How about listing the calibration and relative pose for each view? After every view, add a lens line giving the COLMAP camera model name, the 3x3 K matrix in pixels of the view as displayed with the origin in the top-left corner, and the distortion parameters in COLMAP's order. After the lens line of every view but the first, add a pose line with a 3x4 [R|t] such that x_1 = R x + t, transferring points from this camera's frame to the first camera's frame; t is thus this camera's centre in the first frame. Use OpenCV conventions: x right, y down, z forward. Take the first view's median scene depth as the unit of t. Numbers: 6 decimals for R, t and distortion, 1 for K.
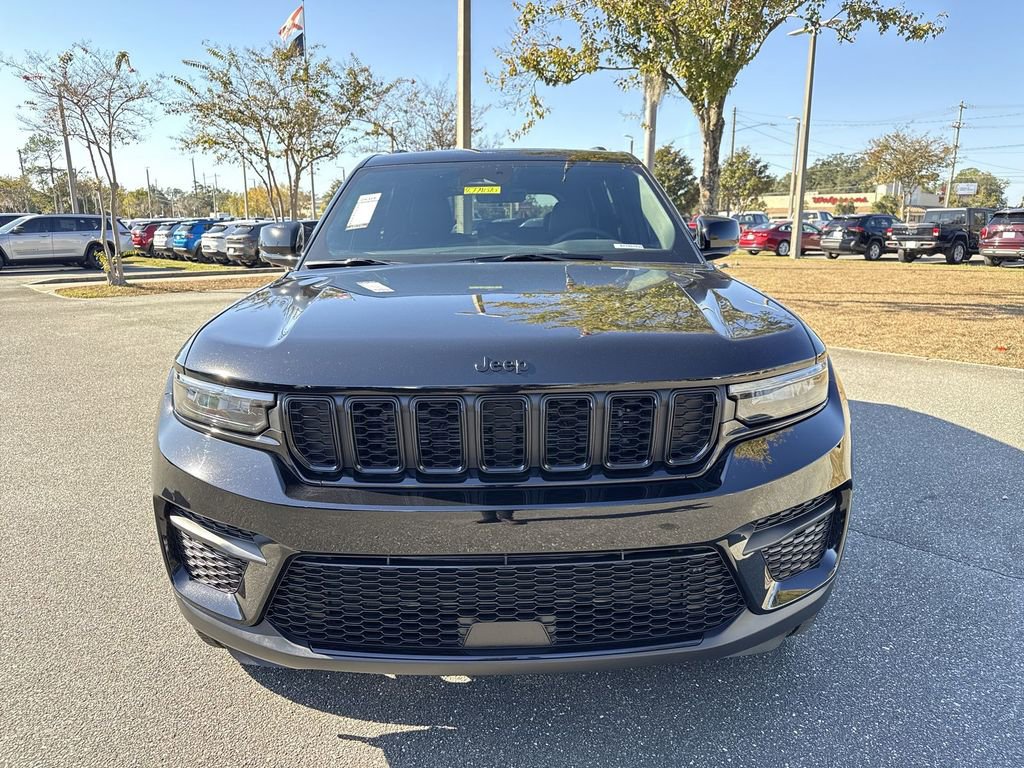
lens RADIAL K [[726.4, 0, 517.6], [0, 726.4, 385.3], [0, 0, 1]] dist [0.018397, -0.017249]
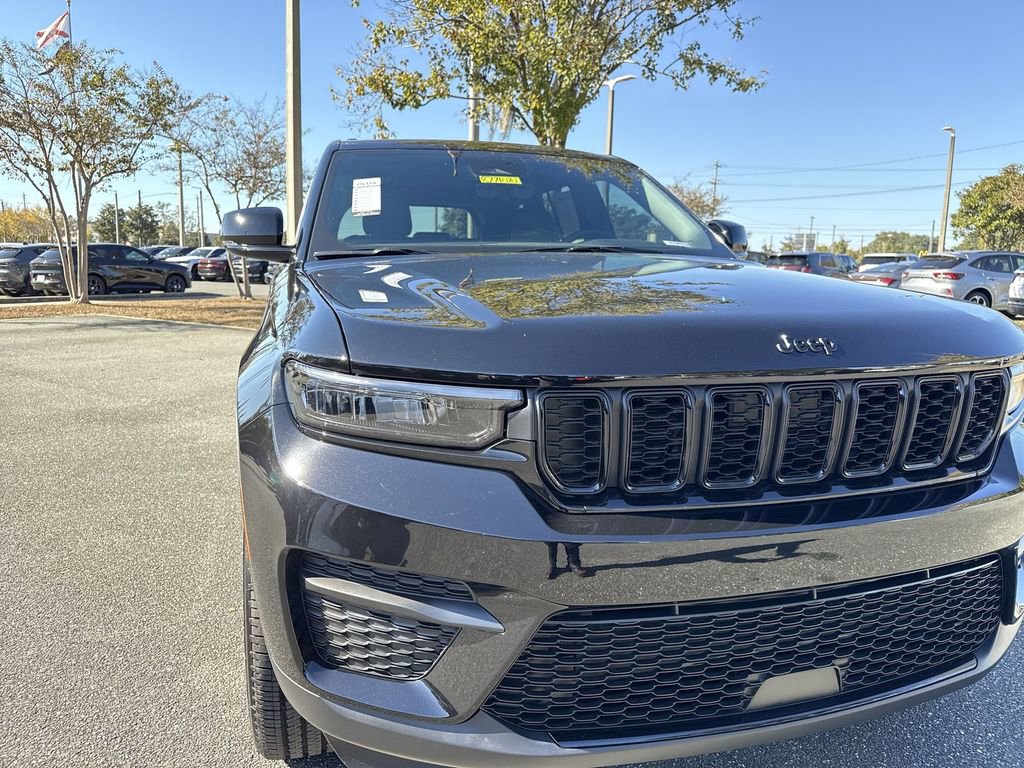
lens RADIAL K [[726.4, 0, 515.6], [0, 726.4, 384.6], [0, 0, 1]] dist [0.018397, -0.017249]
pose [[0.963460, -0.022803, 0.266878, -0.073099], [0.036090, 0.998335, -0.044988, 0.005364], [-0.265408, 0.052976, 0.962680, 0.042661]]
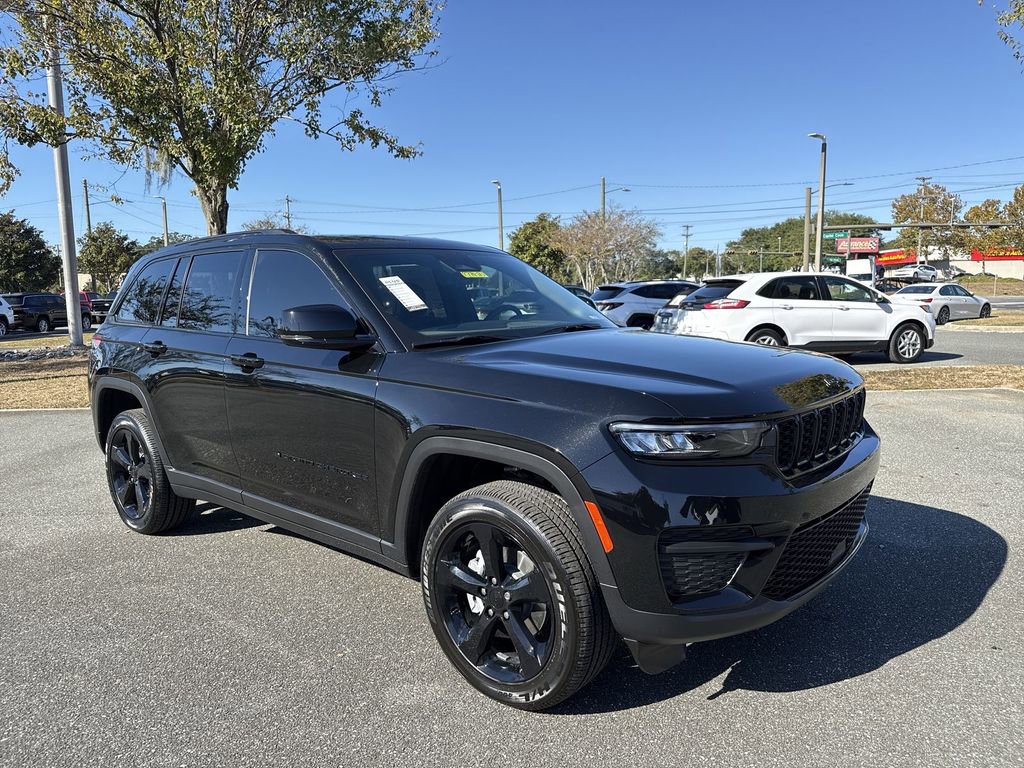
lens RADIAL K [[726.4, 0, 512.7], [0, 726.4, 390.6], [0, 0, 1]] dist [0.018397, -0.017249]
pose [[0.676272, -0.098410, 0.730049, -0.230543], [0.168015, 0.985521, -0.022791, -0.013686], [-0.717236, 0.138072, 0.683015, 0.049987]]
